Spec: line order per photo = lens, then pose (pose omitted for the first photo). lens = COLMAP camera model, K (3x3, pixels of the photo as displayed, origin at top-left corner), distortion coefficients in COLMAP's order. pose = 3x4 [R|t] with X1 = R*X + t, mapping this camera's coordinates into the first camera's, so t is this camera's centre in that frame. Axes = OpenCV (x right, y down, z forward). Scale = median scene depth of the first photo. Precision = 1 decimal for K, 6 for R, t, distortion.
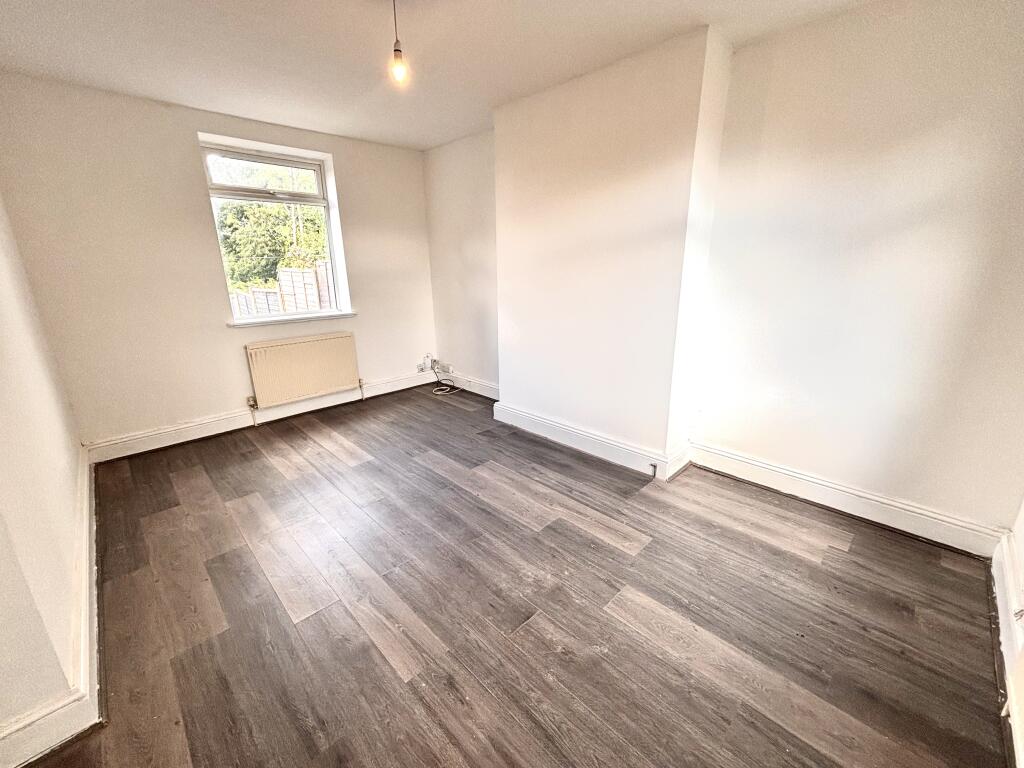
lens RADIAL K [[415.1, 0, 509.3], [0, 415.1, 382.1], [0, 0, 1]] dist [0.012354, -0.005206]
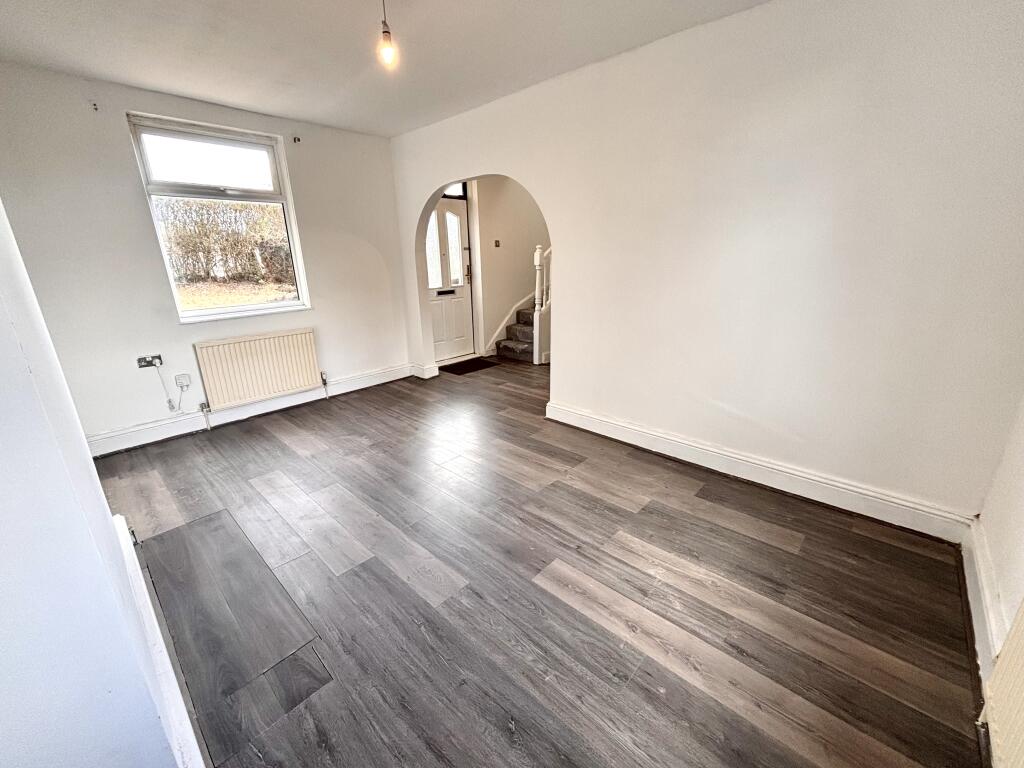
lens RADIAL K [[415.1, 0, 509.3], [0, 415.1, 382.1], [0, 0, 1]] dist [0.012354, -0.005206]
pose [[-0.998432, 0.046428, -0.031280, -0.325407], [0.021766, 0.836719, 0.547199, -0.424512], [0.051578, 0.545660, -0.836418, 1.525767]]
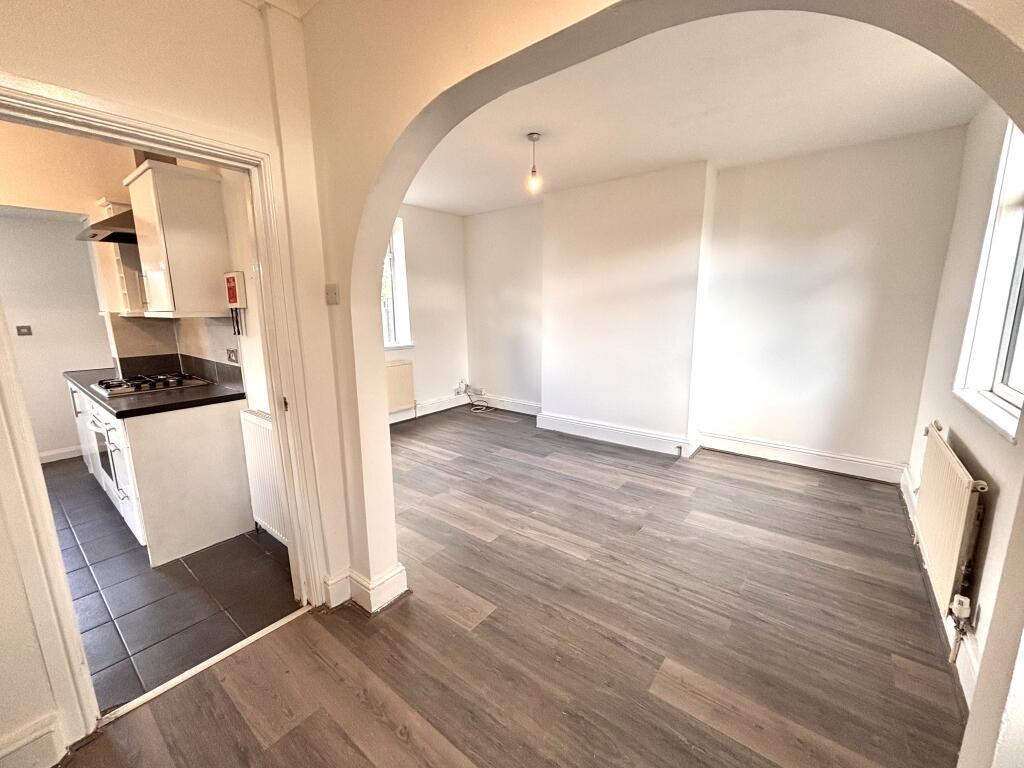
lens RADIAL K [[415.1, 0, 509.3], [0, 415.1, 382.1], [0, 0, 1]] dist [0.012354, -0.005206]
pose [[0.991792, -0.017010, 0.126726, -0.386294], [0.029421, 0.994877, -0.096716, 0.102077], [-0.124432, 0.099650, 0.987212, -0.317818]]
